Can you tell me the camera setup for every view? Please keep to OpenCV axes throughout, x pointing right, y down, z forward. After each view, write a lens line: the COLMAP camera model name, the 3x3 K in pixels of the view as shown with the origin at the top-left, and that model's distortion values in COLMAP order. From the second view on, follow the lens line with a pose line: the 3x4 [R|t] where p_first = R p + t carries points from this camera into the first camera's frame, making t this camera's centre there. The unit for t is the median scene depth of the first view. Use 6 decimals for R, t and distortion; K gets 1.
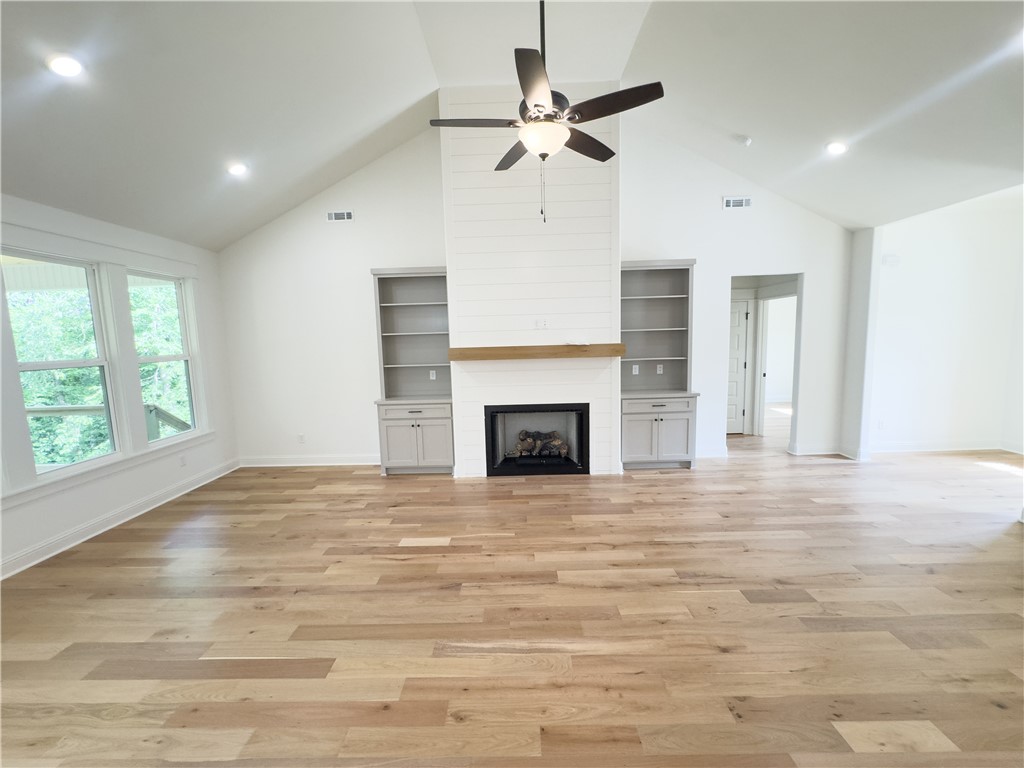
lens RADIAL K [[411.3, 0, 512.0], [0, 411.3, 384.0], [0, 0, 1]] dist [-0.003943, -0.000494]
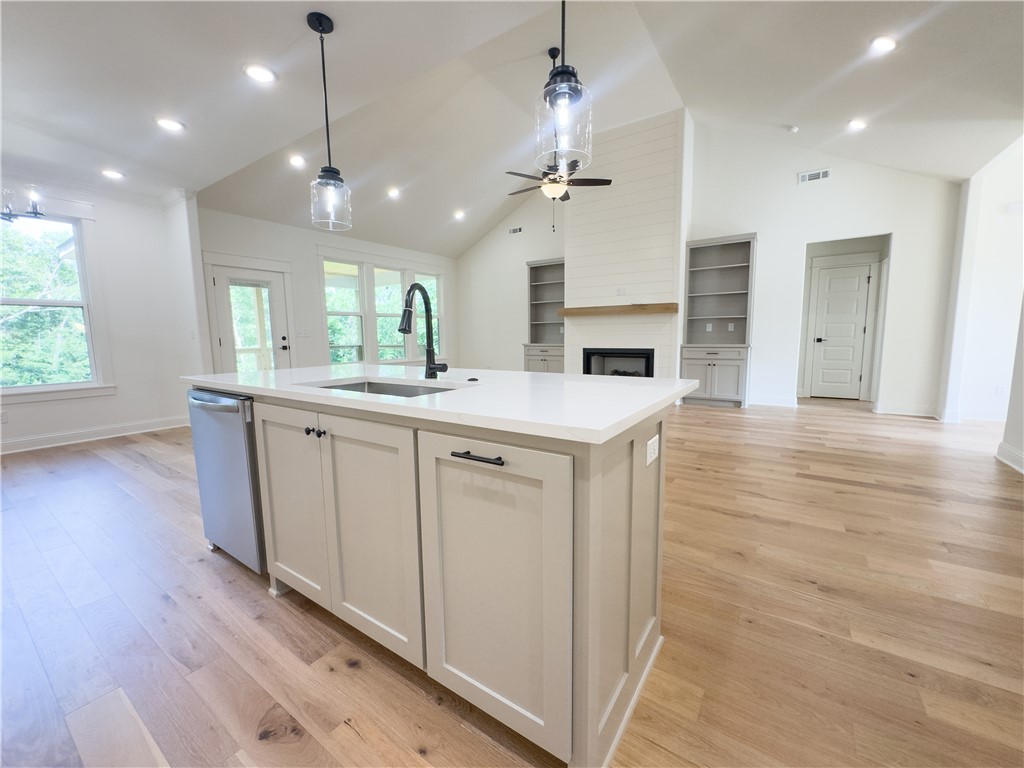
lens RADIAL K [[411.3, 0, 512.0], [0, 411.3, 384.0], [0, 0, 1]] dist [-0.003943, -0.000494]
pose [[0.833488, 0.082839, -0.546293, 0.538591], [-0.071141, 0.996557, 0.042576, 0.135785], [0.547939, 0.003377, 0.836512, -0.390731]]
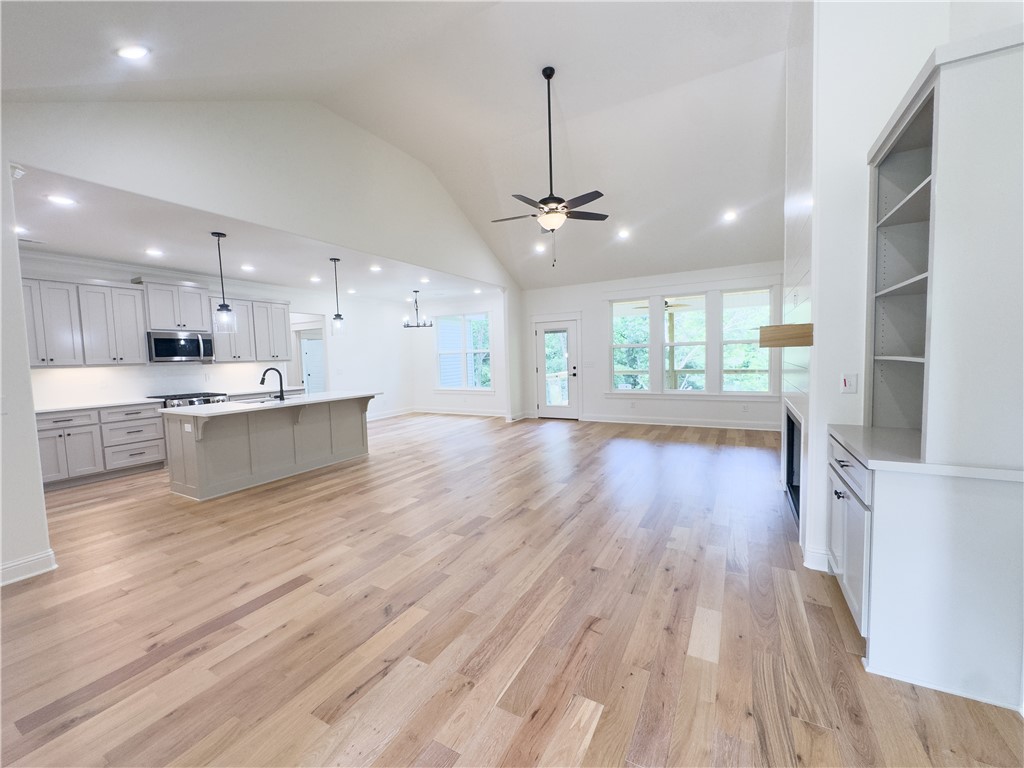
lens RADIAL K [[411.3, 0, 512.0], [0, 411.3, 384.0], [0, 0, 1]] dist [-0.003943, -0.000494]
pose [[-0.474071, 0.102128, -0.874544, 0.897380], [-0.060633, 0.987106, 0.148141, -0.077091], [0.878397, 0.123255, -0.461766, 0.876617]]
